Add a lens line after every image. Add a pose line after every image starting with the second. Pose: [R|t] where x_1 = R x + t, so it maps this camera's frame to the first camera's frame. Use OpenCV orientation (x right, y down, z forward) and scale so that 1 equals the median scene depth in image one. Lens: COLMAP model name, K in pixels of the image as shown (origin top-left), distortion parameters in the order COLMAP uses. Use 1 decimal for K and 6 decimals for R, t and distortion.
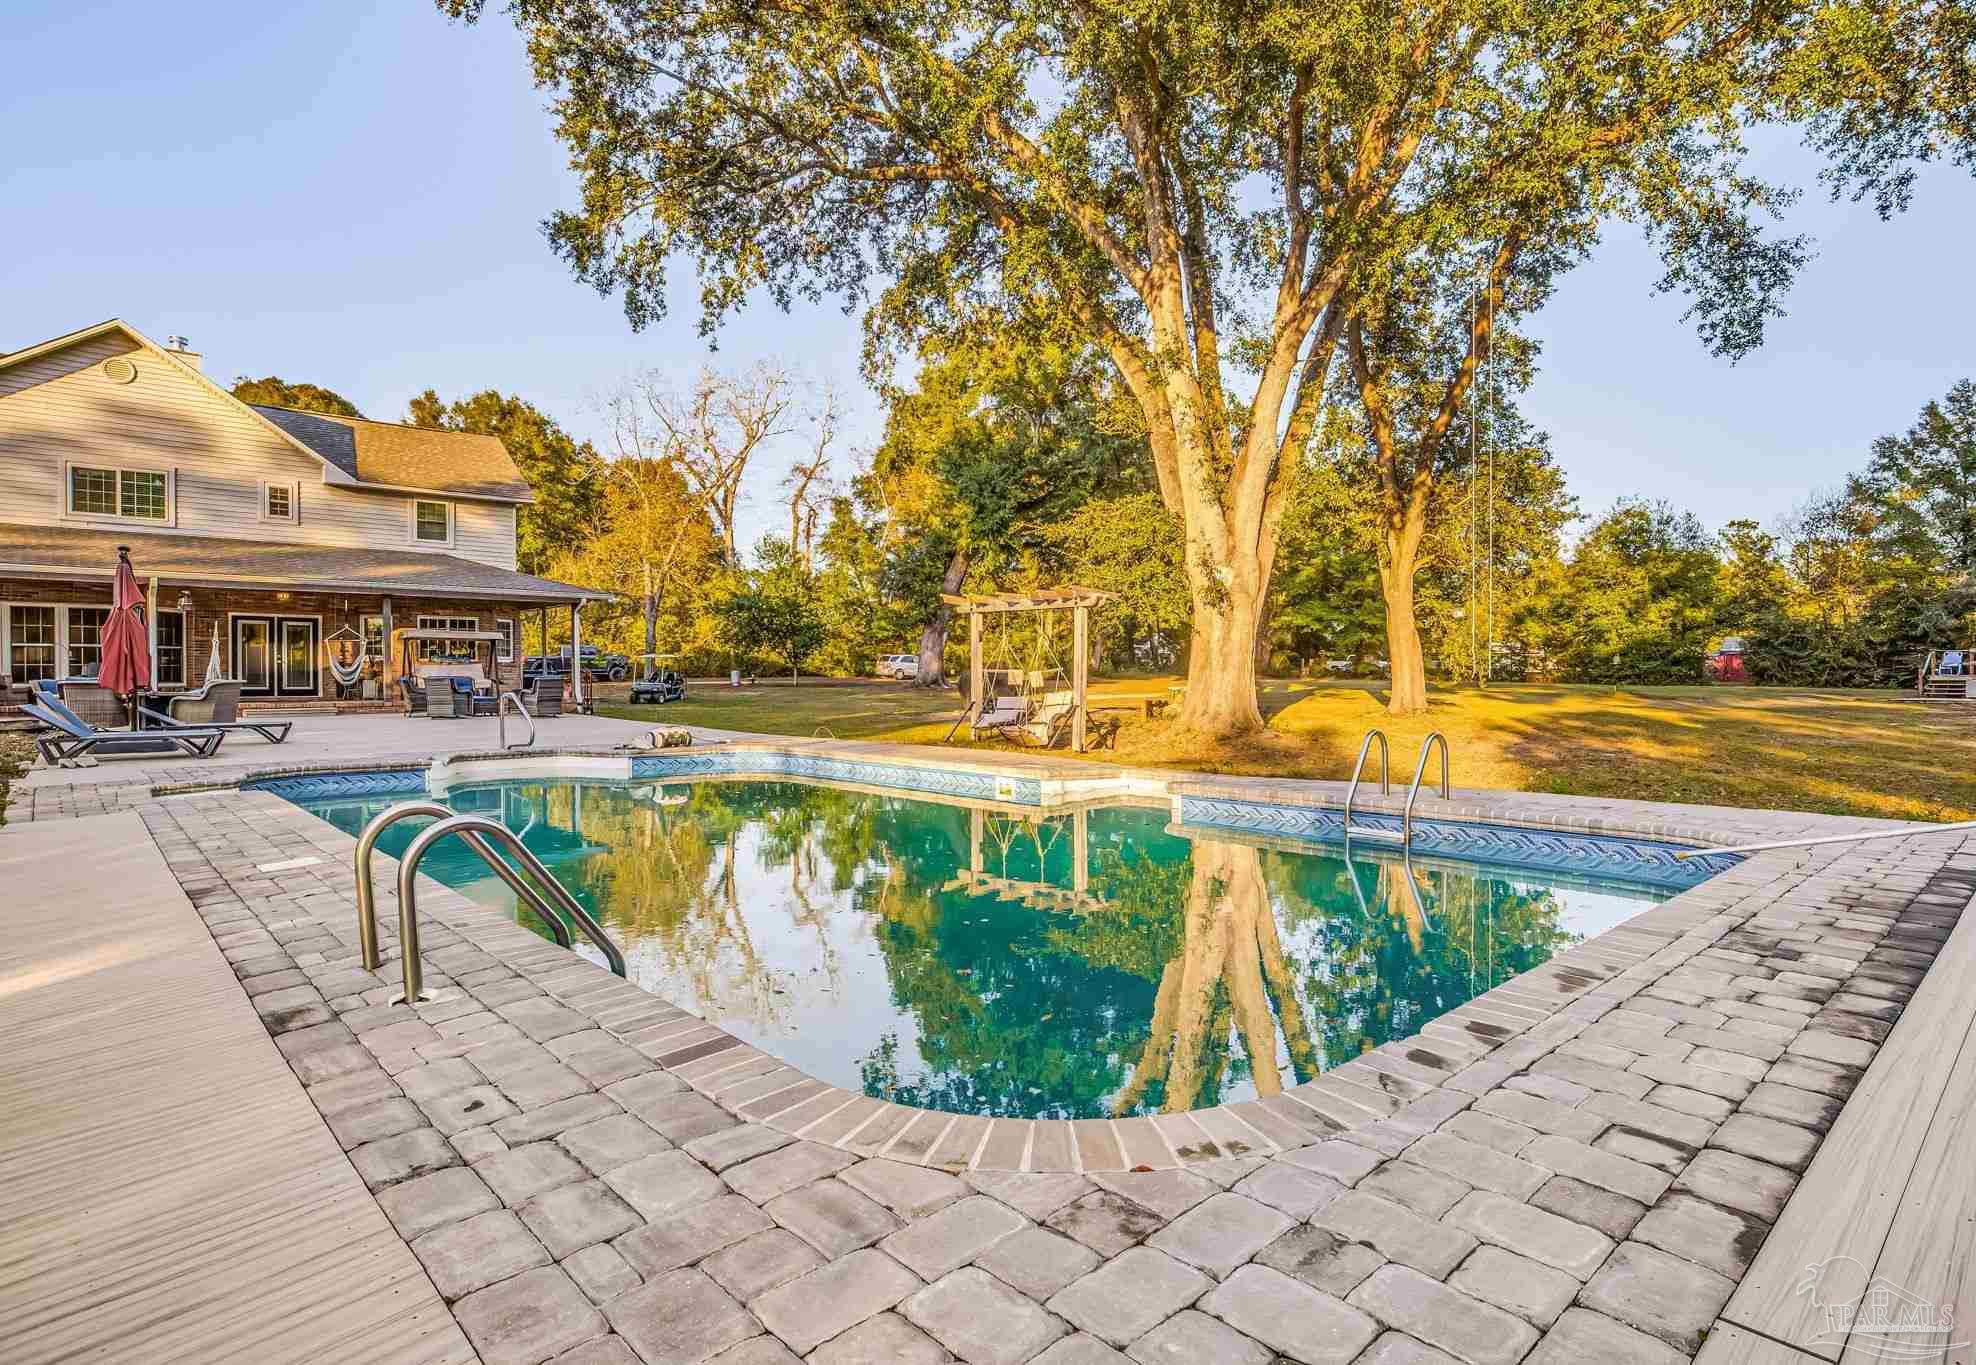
lens RADIAL K [[1032.0, 0, 1001.1], [0, 1032.0, 684.7], [0, 0, 1]] dist [-0.005057, -0.000465]
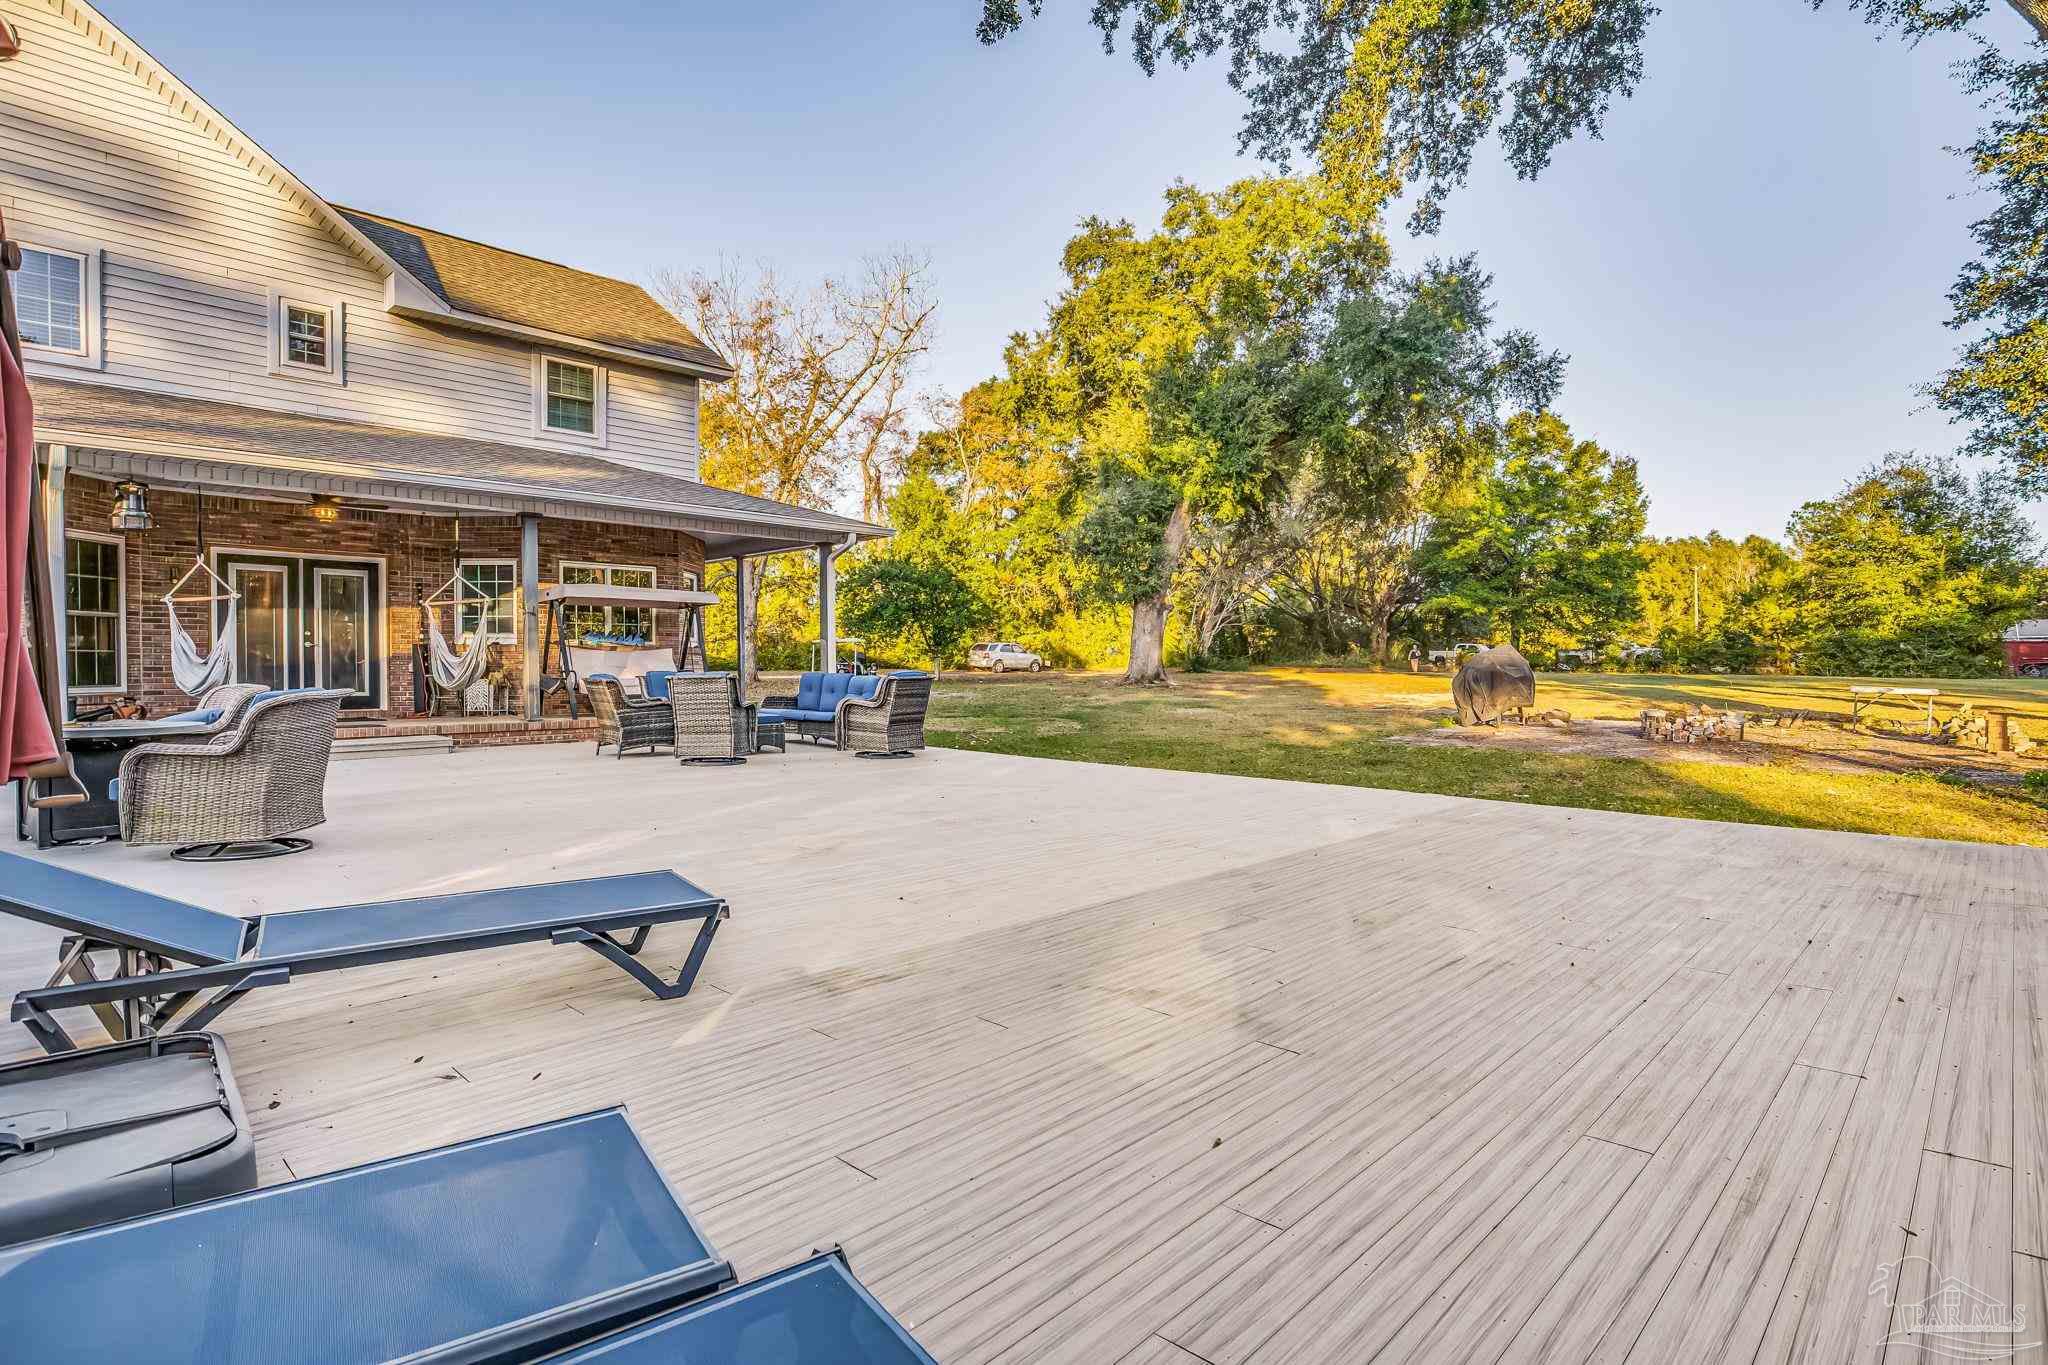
lens RADIAL K [[1044.6, 0, 1022.8], [0, 1044.6, 679.0], [0, 0, 1]] dist [-0.015681, 0.003210]
pose [[0.997721, -0.003395, 0.067395, -0.357812], [0.003229, 0.999991, 0.002583, -0.004645], [-0.067403, -0.002360, 0.997723, 0.429601]]
